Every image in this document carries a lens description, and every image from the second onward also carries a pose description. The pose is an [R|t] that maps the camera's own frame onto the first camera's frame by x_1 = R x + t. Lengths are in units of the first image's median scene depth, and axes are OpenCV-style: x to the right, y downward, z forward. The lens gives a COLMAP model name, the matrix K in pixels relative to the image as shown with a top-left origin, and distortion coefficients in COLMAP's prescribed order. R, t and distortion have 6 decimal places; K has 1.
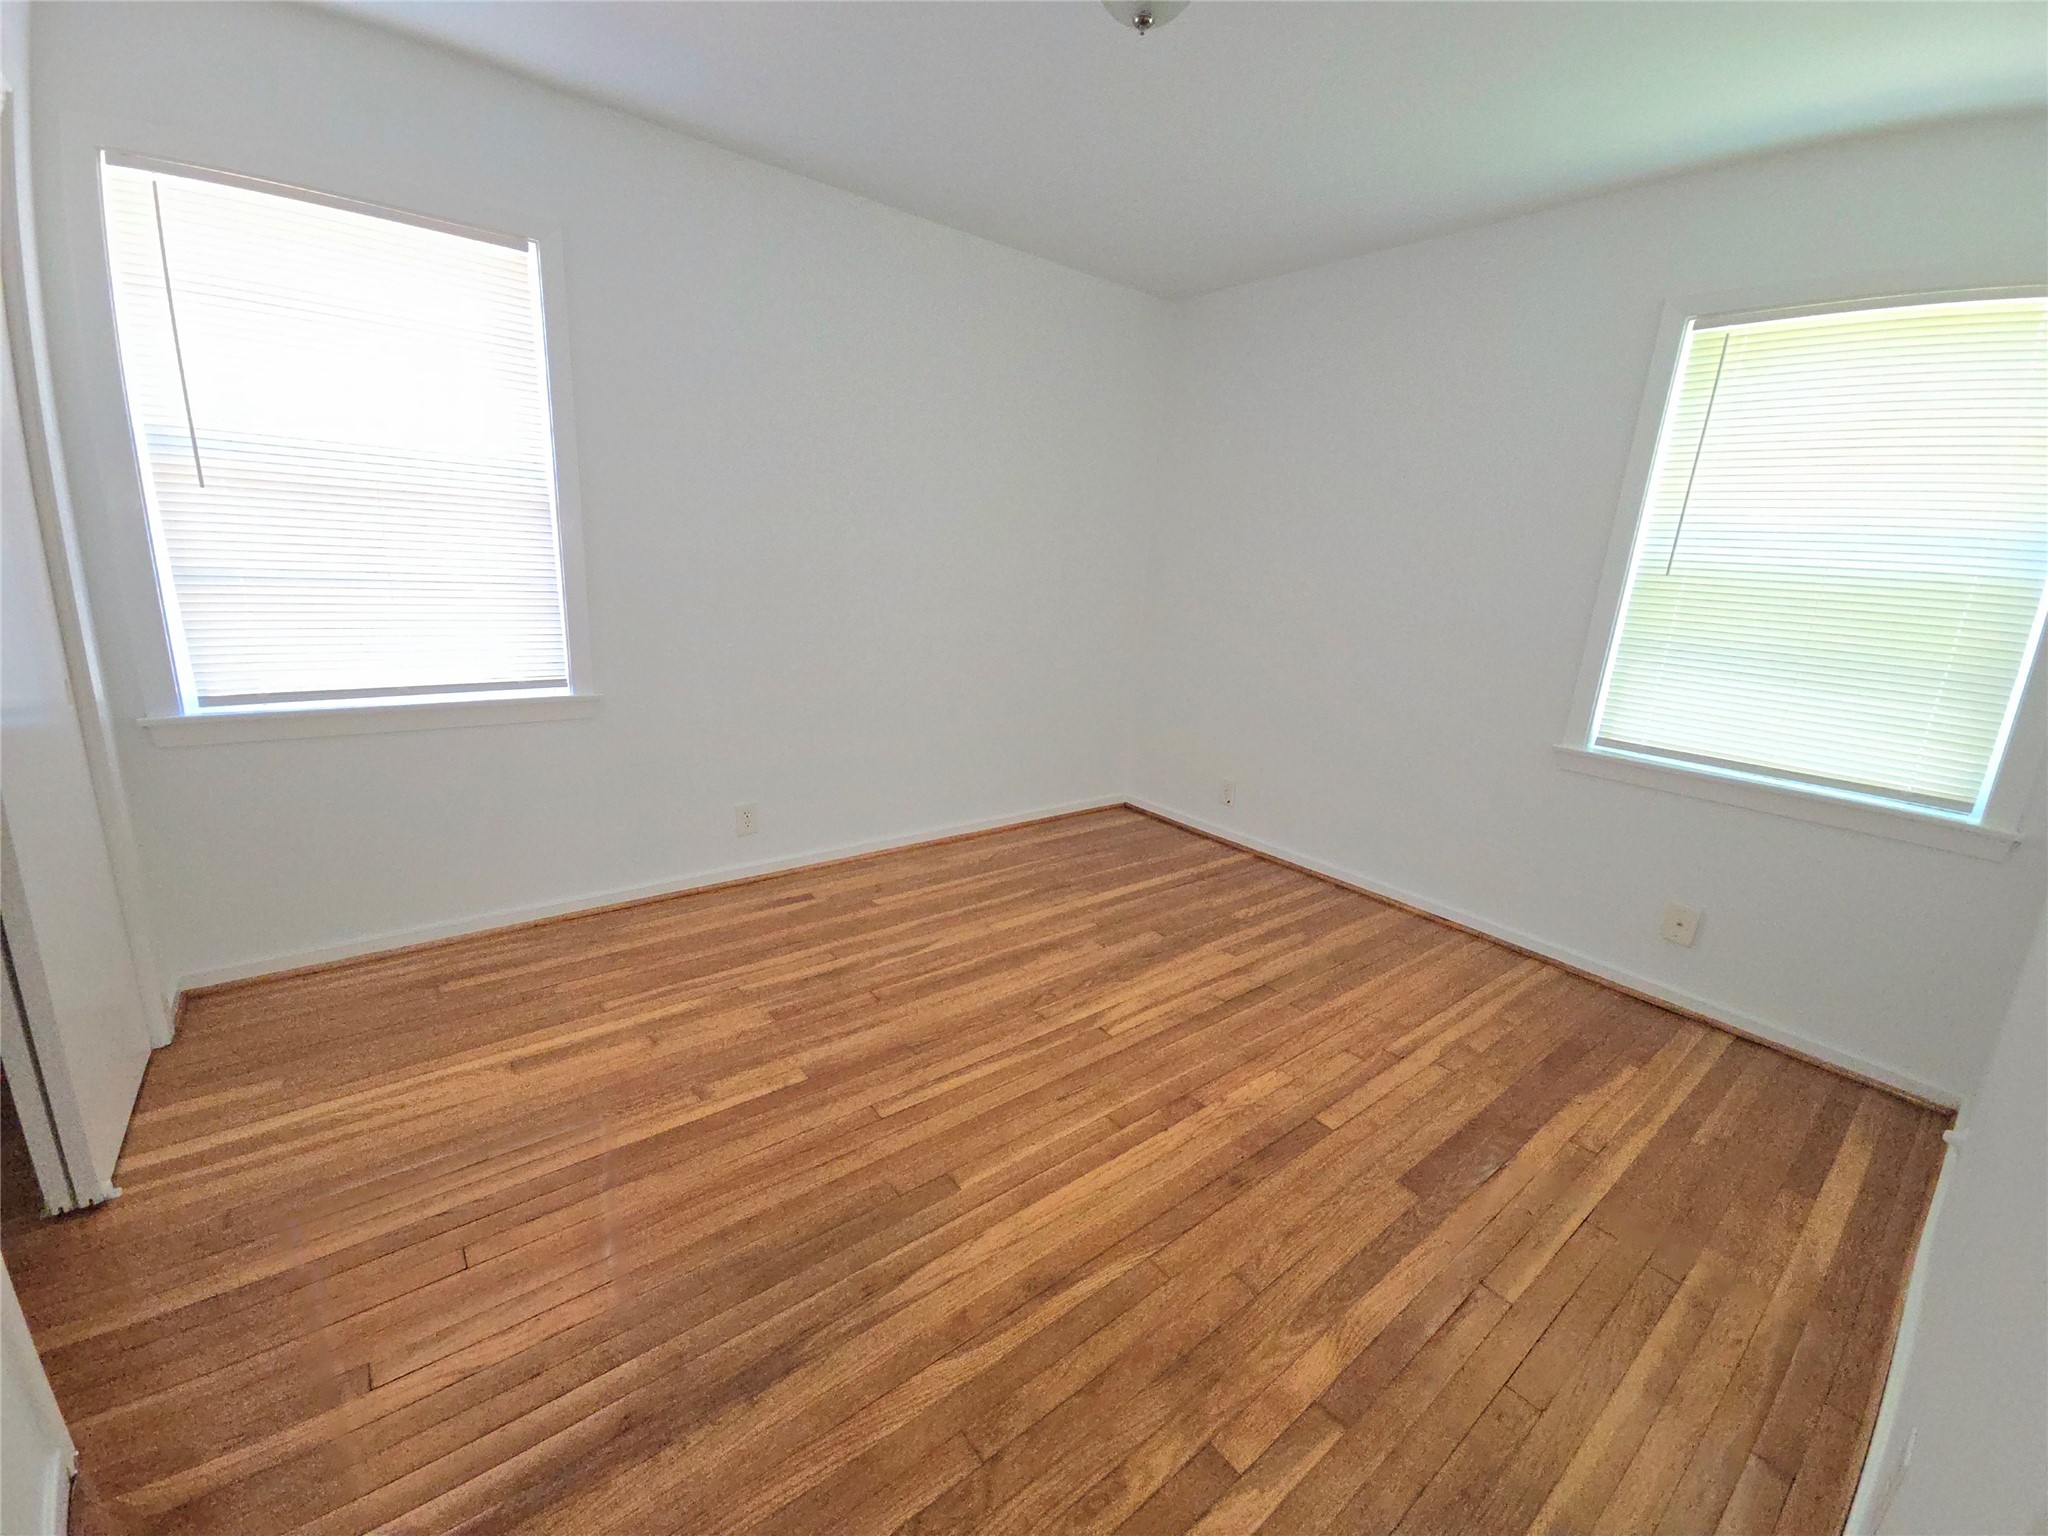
lens RADIAL K [[834.0, 0, 1016.5], [0, 834.0, 767.4], [0, 0, 1]] dist [0.010096, -0.005680]
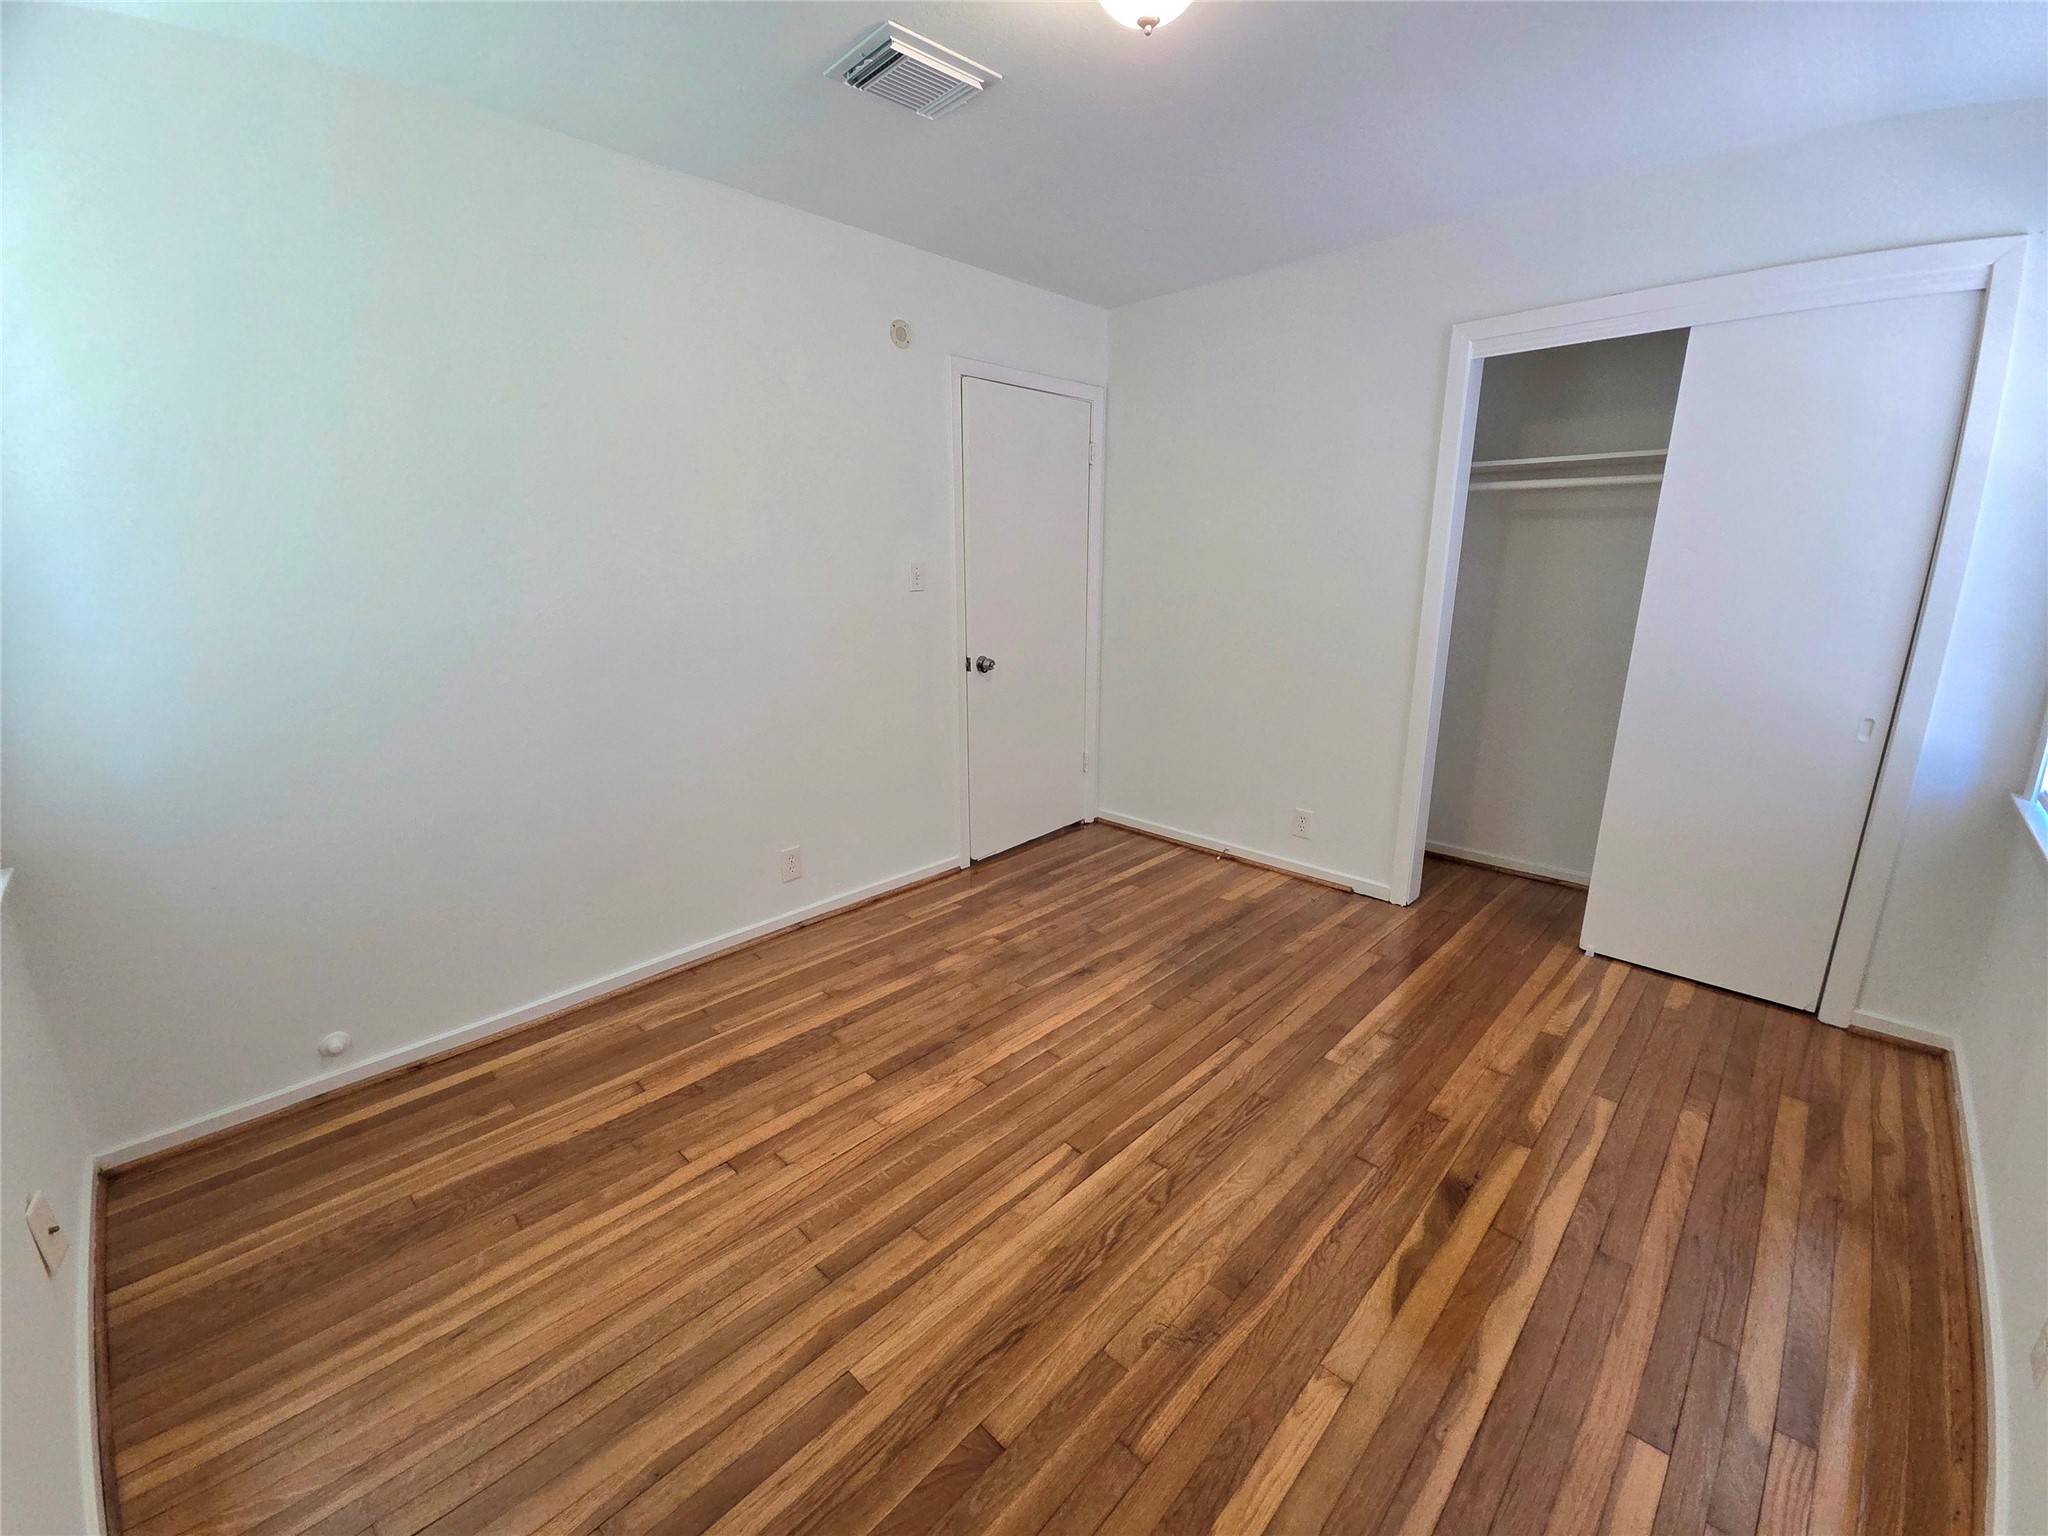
lens RADIAL K [[834.0, 0, 1016.5], [0, 834.0, 767.4], [0, 0, 1]] dist [0.010096, -0.005680]
pose [[-0.990598, -0.023048, -0.134852, 0.311706], [-0.084683, 0.877469, 0.472098, -0.454785], [0.107448, 0.479079, -0.871171, 1.680661]]
